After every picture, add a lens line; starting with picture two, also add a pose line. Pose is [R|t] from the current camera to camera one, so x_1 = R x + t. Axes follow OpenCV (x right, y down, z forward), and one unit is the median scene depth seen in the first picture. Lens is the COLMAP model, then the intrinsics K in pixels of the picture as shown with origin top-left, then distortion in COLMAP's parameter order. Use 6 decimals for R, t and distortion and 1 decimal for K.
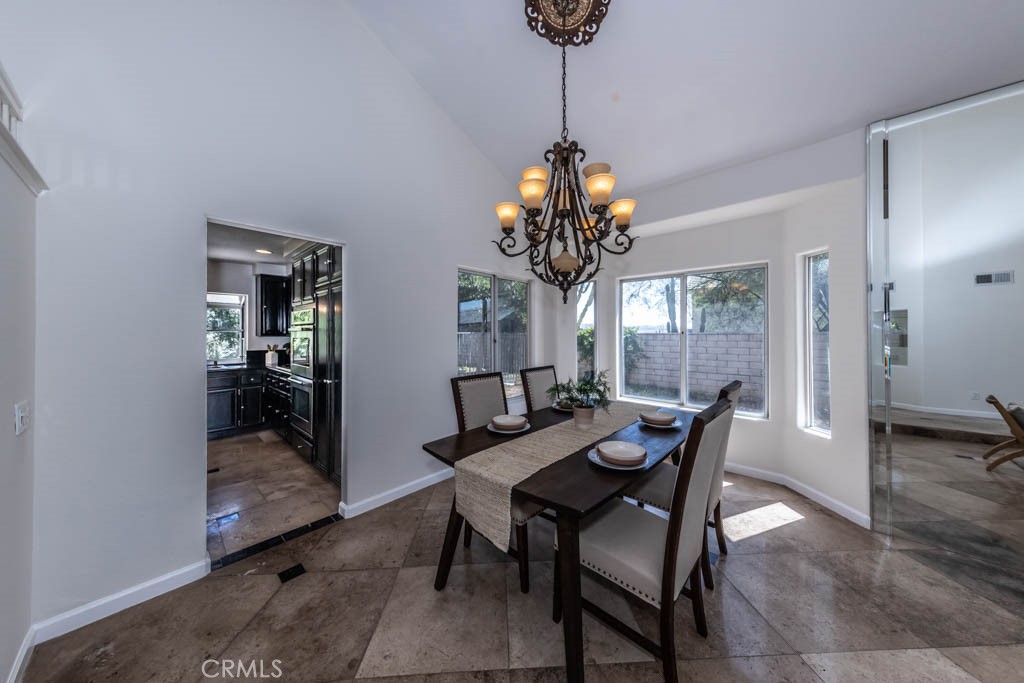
lens RADIAL K [[324.4, 0, 515.8], [0, 324.4, 330.0], [0, 0, 1]] dist [0.000409, 0.000007]
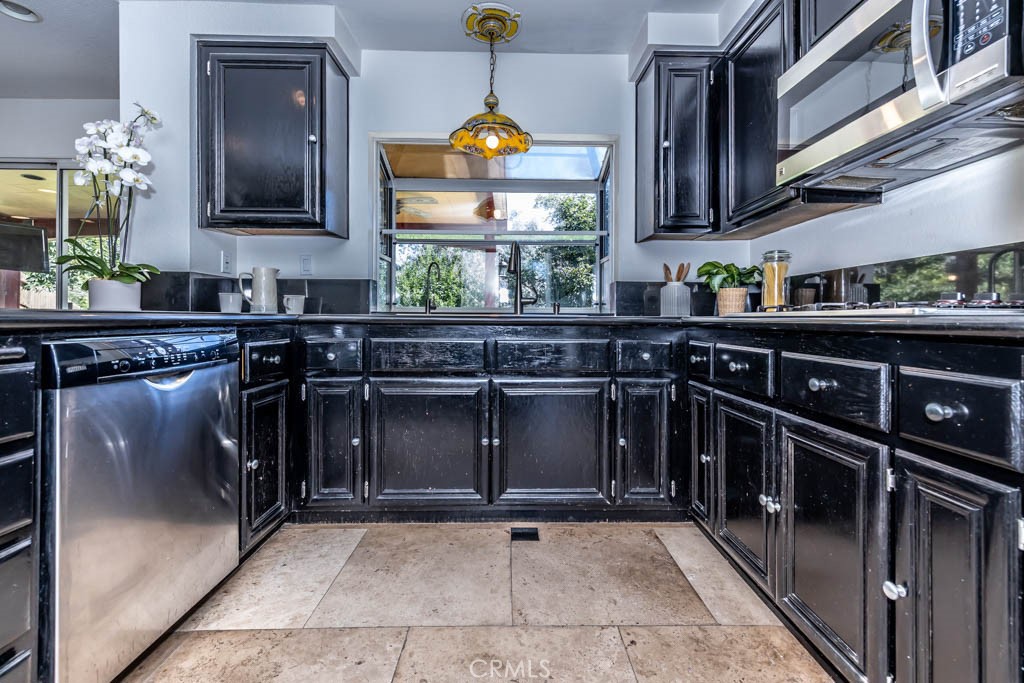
lens RADIAL K [[442.8, 0, 514.0], [0, 442.8, 316.2], [0, 0, 1]] dist [0.003083, 0.000479]
pose [[0.690826, -0.000683, -0.723021, -0.528359], [0.002333, 0.999996, 0.001284, 0.102063], [0.723017, -0.002574, 0.690825, 0.543310]]
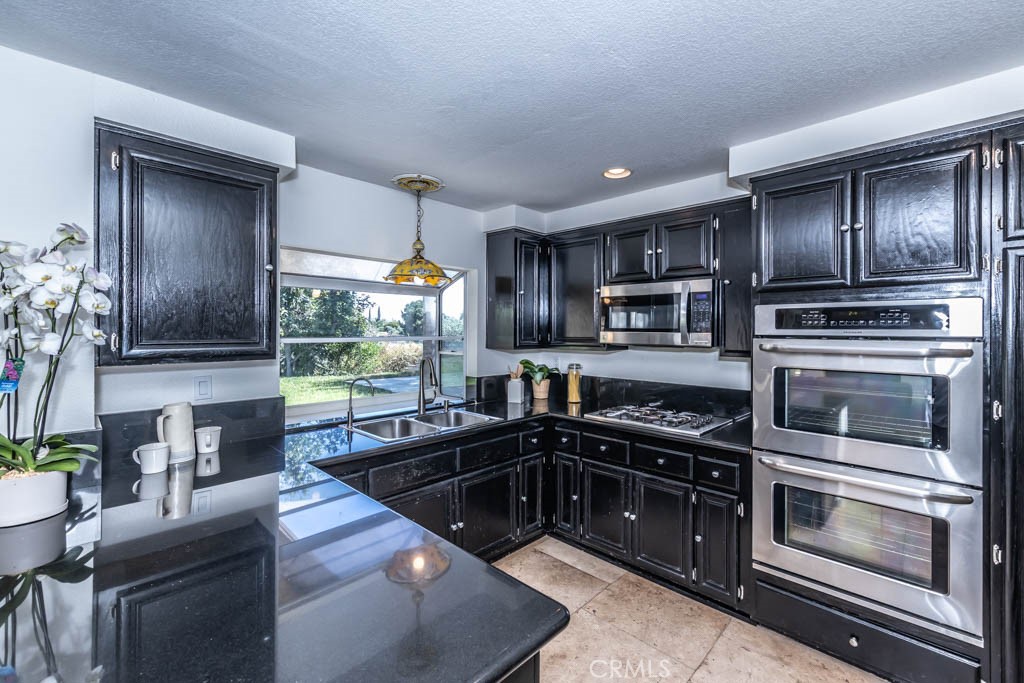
lens RADIAL K [[433.5, 0, 512.1], [0, 433.5, 331.8], [0, 0, 1]] dist [0.001565, 0.000161]
pose [[0.999552, 0.002861, -0.029788, -0.740626], [-0.002463, 0.999907, 0.013399, -0.019512], [0.029824, -0.013319, 0.999466, 0.298816]]
